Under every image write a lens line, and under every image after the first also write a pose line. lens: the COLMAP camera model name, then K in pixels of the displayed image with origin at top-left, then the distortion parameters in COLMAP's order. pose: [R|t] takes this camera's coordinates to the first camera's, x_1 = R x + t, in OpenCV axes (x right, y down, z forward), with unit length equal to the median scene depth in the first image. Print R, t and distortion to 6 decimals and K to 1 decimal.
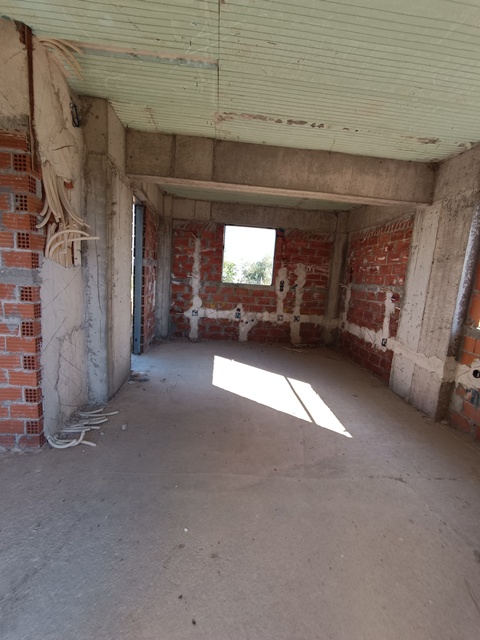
lens RADIAL K [[287.8, 0, 240.0], [0, 287.8, 320.0], [0, 0, 1]] dist [-0.000054, -0.000574]
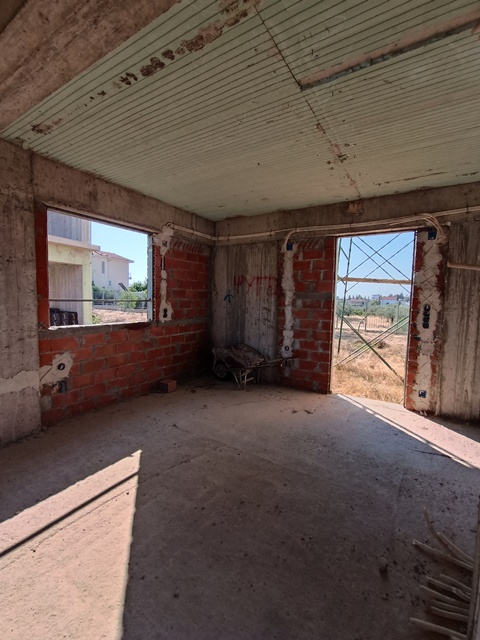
lens RADIAL K [[287.8, 0, 240.0], [0, 287.8, 320.0], [0, 0, 1]] dist [-0.000054, -0.000574]
pose [[-0.803087, -0.134488, 0.580487, -0.472776], [0.007051, 0.971983, 0.234946, -0.306025], [-0.595820, 0.192775, -0.779638, 1.661734]]
